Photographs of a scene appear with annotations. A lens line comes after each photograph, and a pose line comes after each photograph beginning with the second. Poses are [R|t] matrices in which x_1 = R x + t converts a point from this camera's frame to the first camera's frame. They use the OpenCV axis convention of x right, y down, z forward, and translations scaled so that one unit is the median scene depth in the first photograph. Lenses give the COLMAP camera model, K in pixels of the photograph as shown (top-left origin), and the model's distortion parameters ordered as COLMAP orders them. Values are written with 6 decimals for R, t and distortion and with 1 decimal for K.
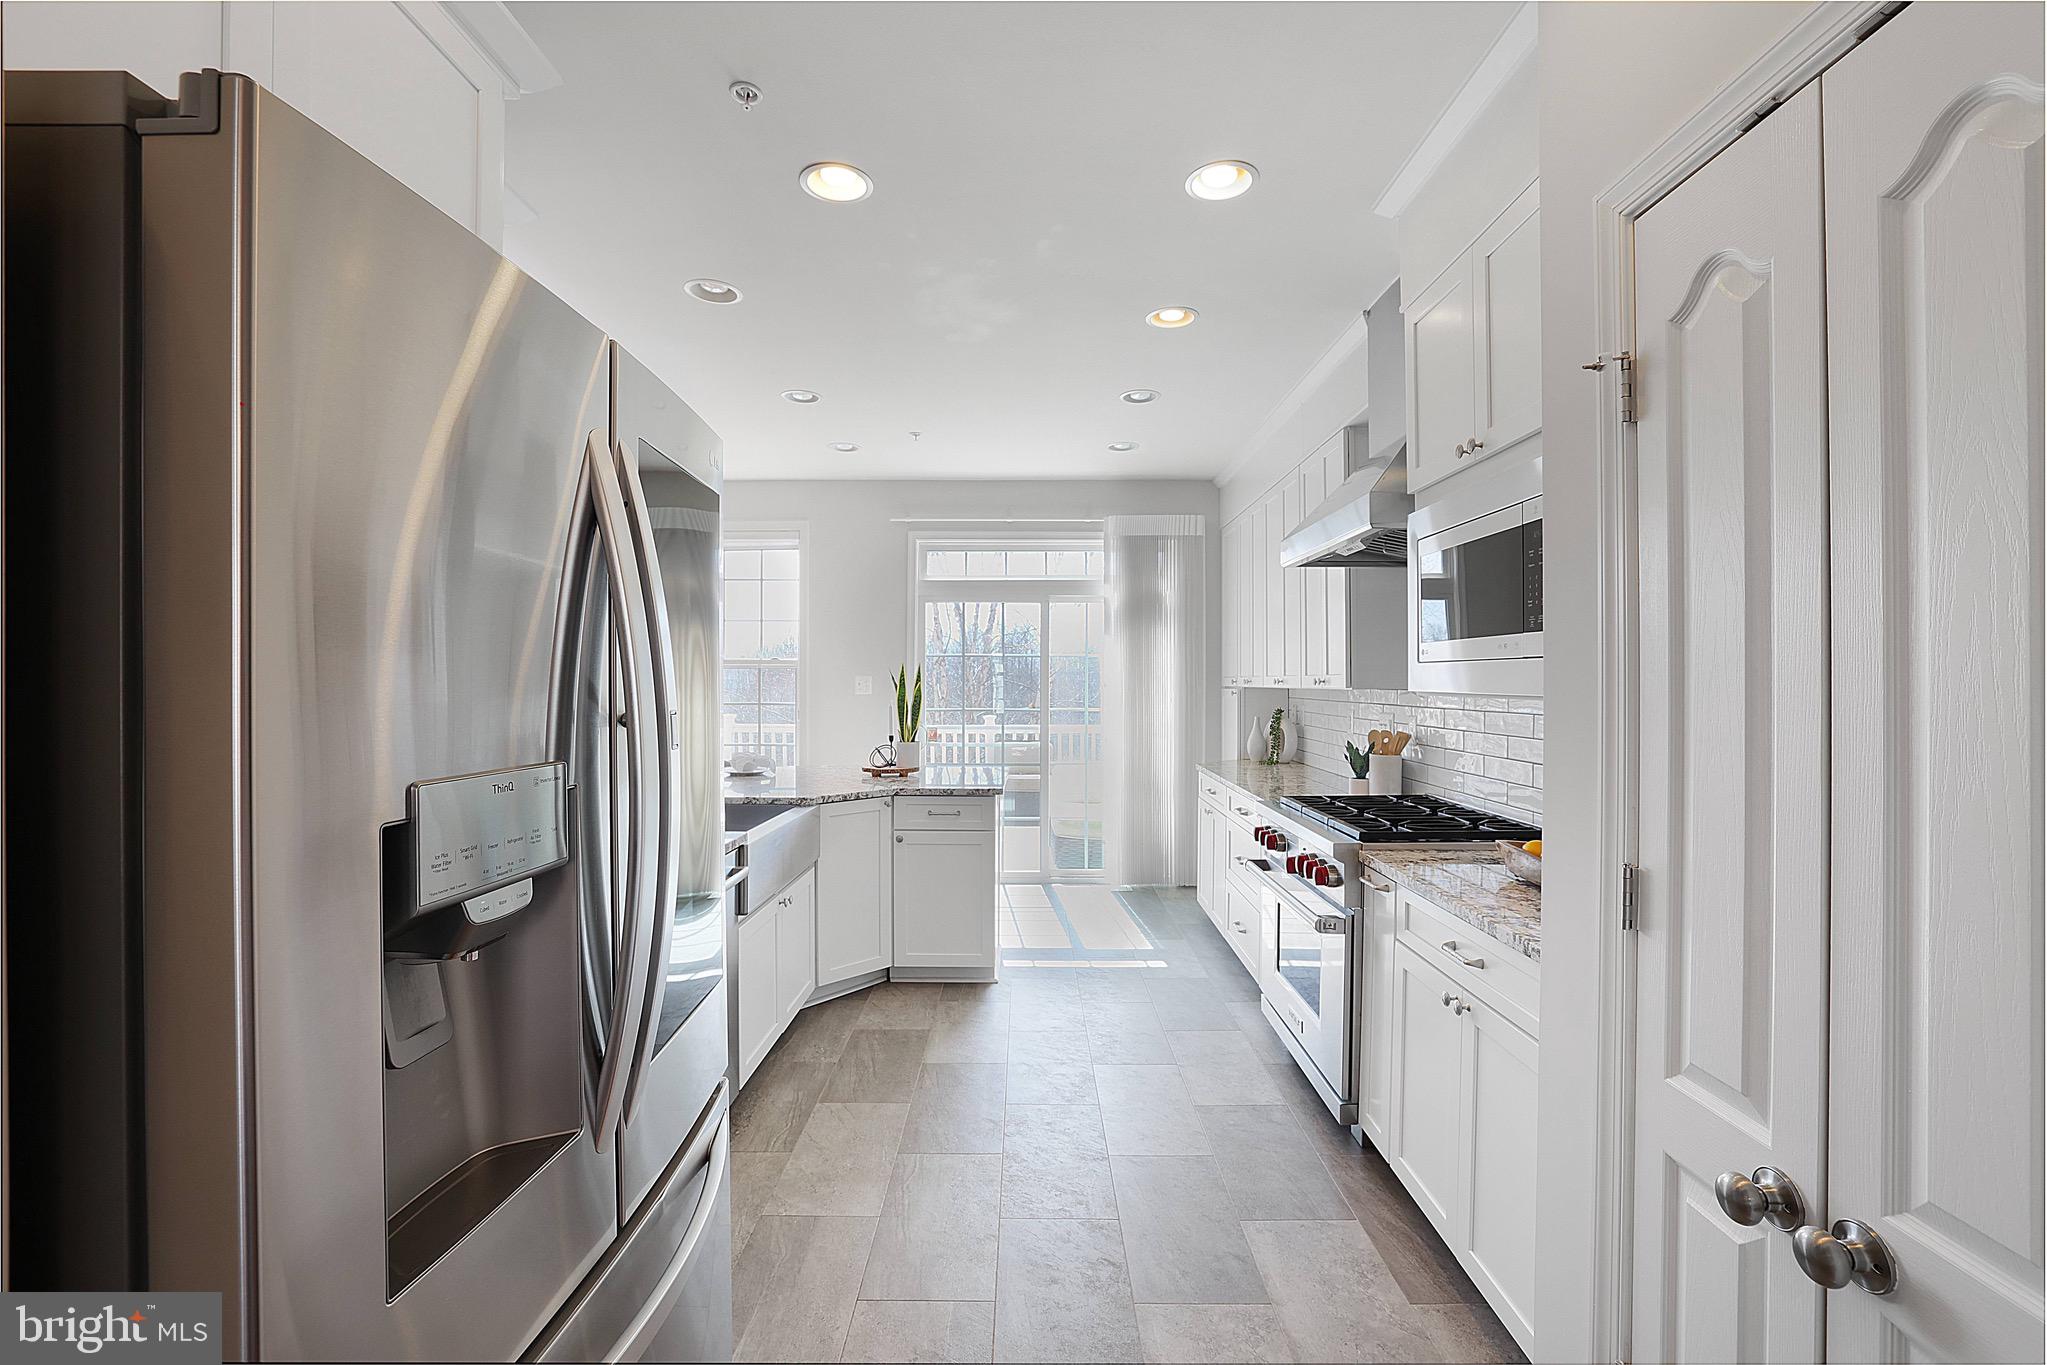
lens RADIAL K [[875.5, 0, 1027.7], [0, 875.5, 679.4], [0, 0, 1]] dist [-0.055364, 0.021183]
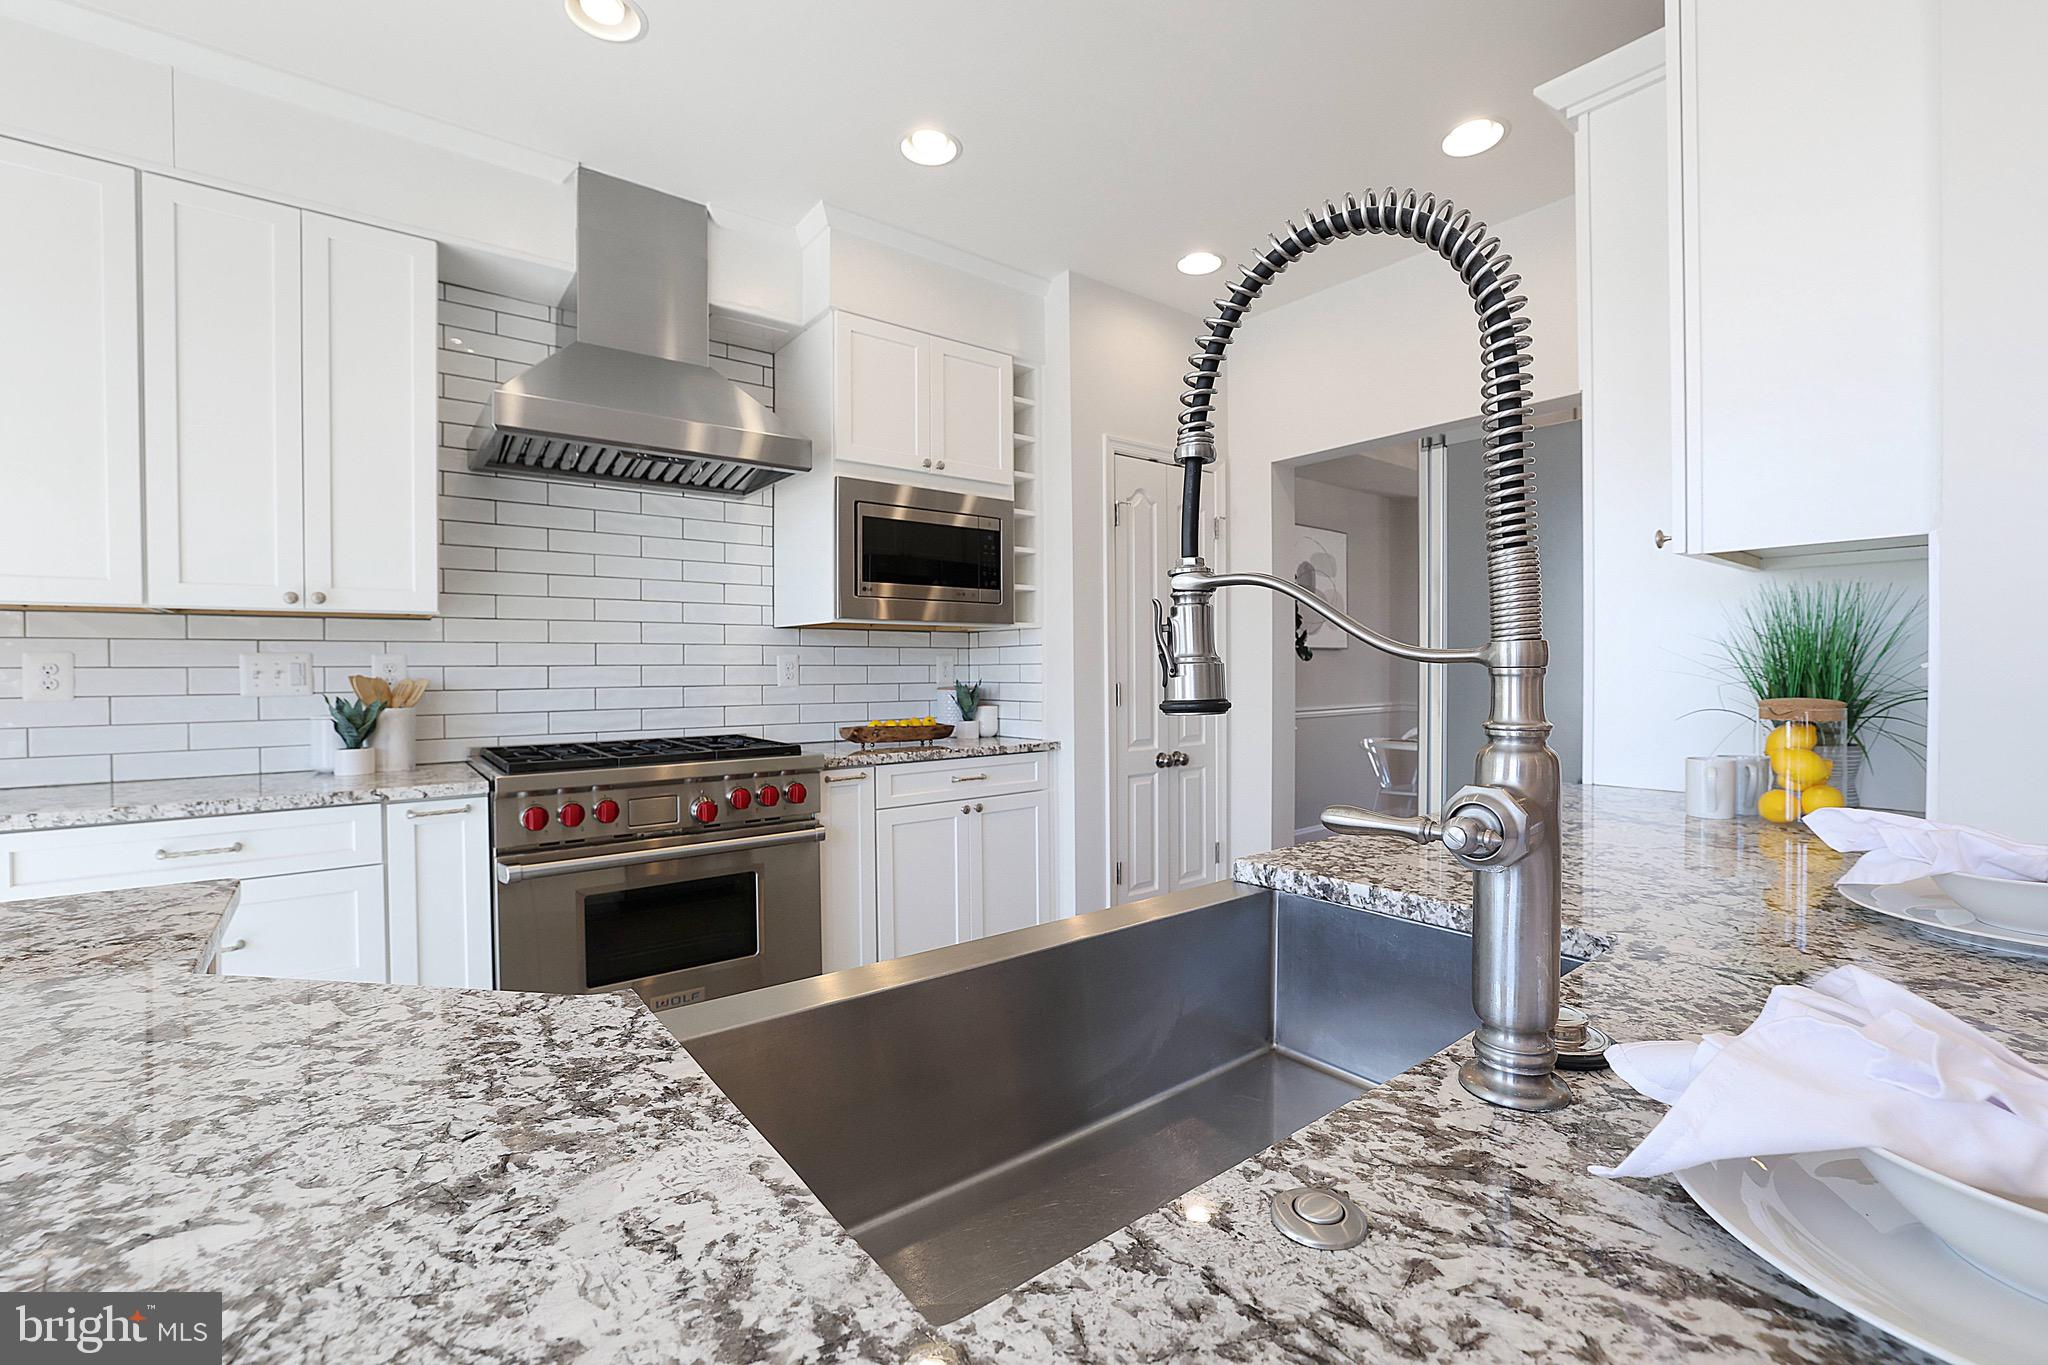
lens RADIAL K [[875.9, 0, 1028.2], [0, 875.9, 679.4], [0, 0, 1]] dist [-0.055364, 0.021183]
pose [[-0.625032, -0.007588, 0.780562, -0.429586], [0.004078, 0.999907, 0.012985, 0.052047], [-0.780589, 0.011299, -0.624943, 0.958621]]
